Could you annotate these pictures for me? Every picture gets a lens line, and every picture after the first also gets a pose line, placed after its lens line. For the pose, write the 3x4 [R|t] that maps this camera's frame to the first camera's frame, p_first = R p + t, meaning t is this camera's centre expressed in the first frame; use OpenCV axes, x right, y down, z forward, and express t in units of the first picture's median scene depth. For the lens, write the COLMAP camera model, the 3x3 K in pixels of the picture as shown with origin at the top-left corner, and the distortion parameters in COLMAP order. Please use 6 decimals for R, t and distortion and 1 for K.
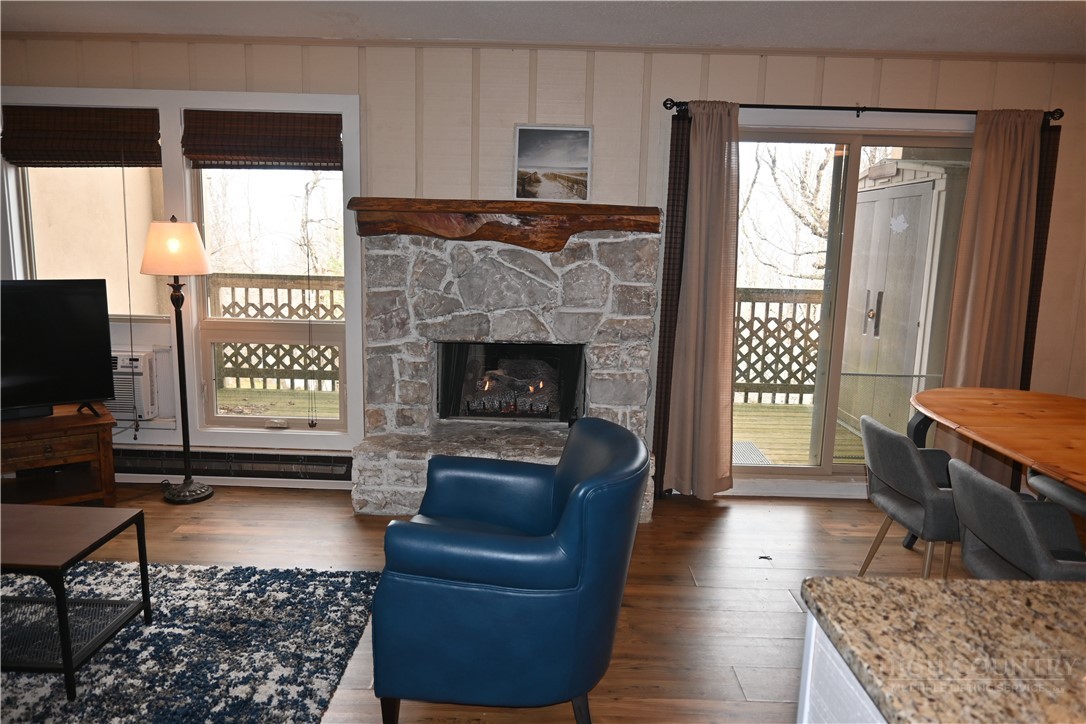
lens RADIAL K [[734.9, 0, 540.9], [0, 734.9, 361.9], [0, 0, 1]] dist [-0.006168, 0.003773]
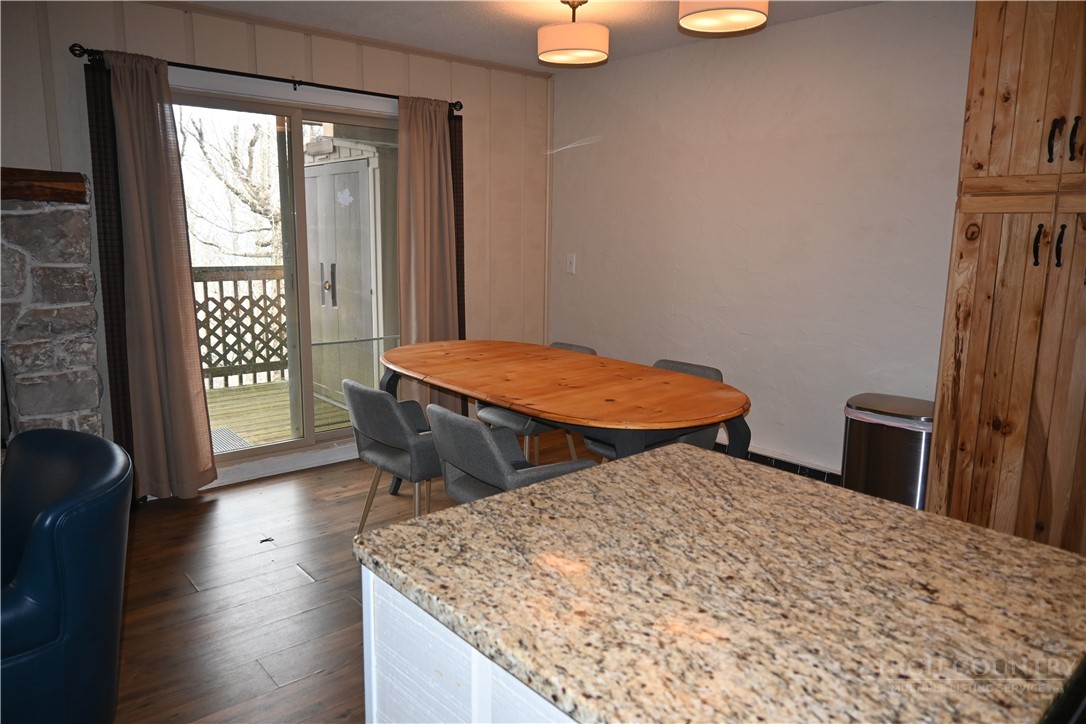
lens RADIAL K [[734.9, 0, 543.0], [0, 734.9, 359.4], [0, 0, 1]] dist [-0.006168, 0.003773]
pose [[0.751243, -0.128038, 0.647487, -0.014422], [0.111047, 0.991539, 0.067230, 0.004189], [-0.650617, 0.021395, 0.759105, 0.017740]]
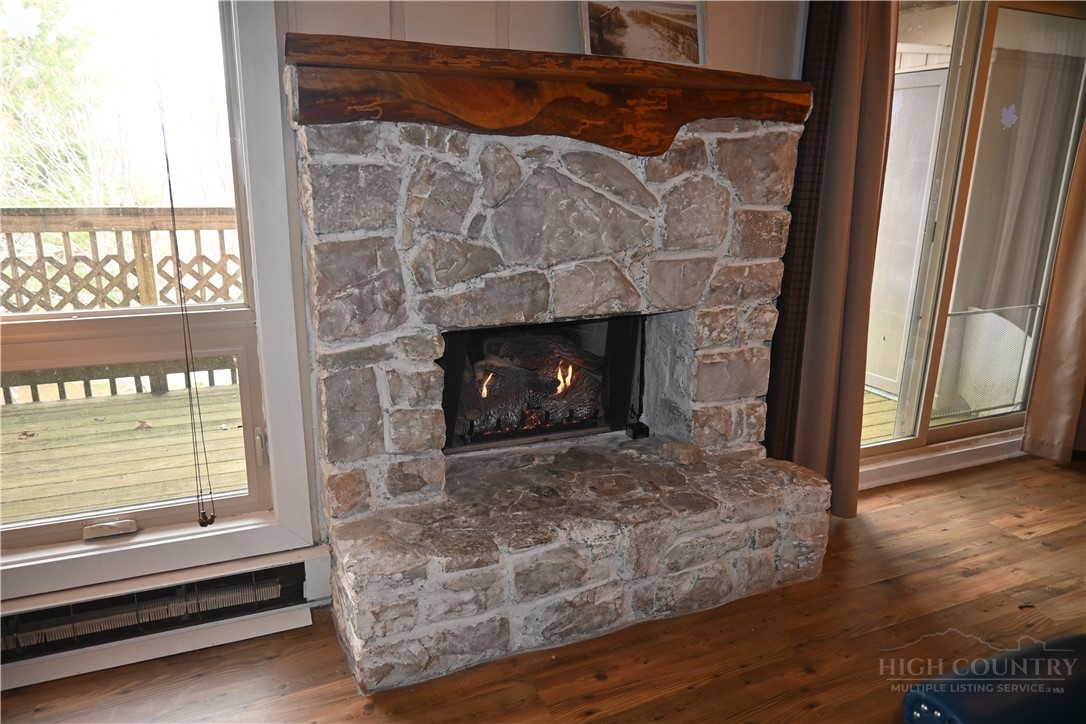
lens RADIAL K [[734.9, 0, 538.6], [0, 734.9, 361.4], [0, 0, 1]] dist [-0.006168, 0.003773]
pose [[0.911461, -0.116858, 0.394441, -0.306145], [0.072117, 0.989347, 0.126462, -0.069866], [-0.405017, -0.086819, 0.910178, 0.499110]]
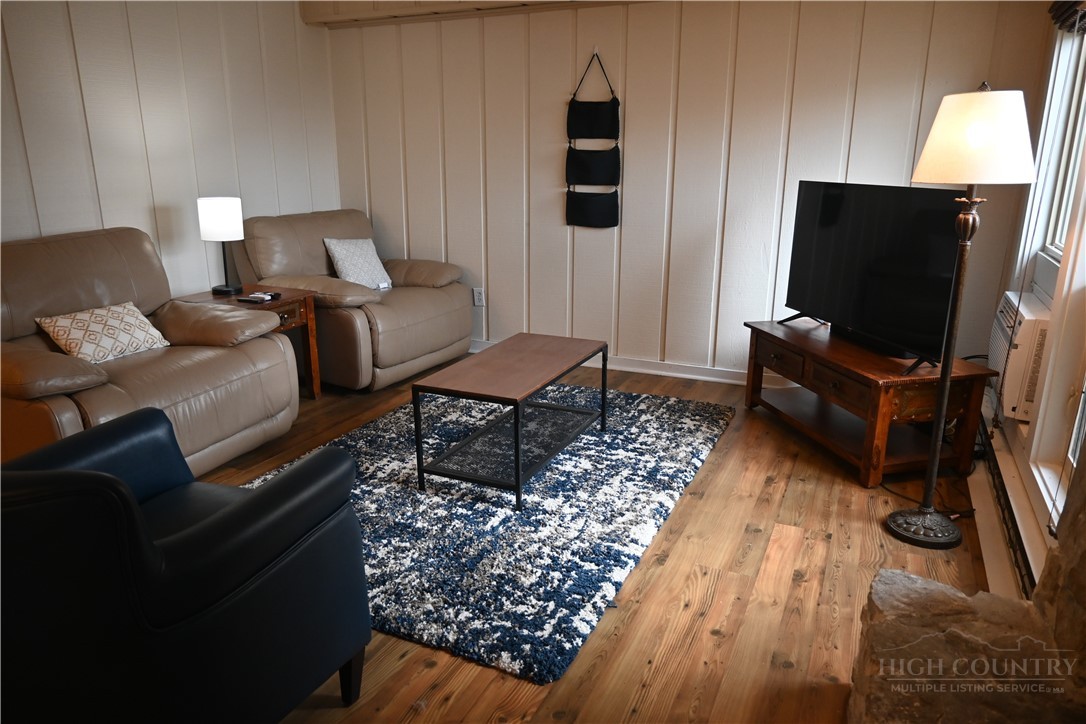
lens RADIAL K [[734.9, 0, 546.4], [0, 734.9, 370.7], [0, 0, 1]] dist [-0.006168, 0.003773]
pose [[-0.417765, 0.227787, -0.879537, 0.202269], [-0.163896, 0.933286, 0.319555, -0.104987], [0.893650, 0.277651, -0.352561, 0.896963]]
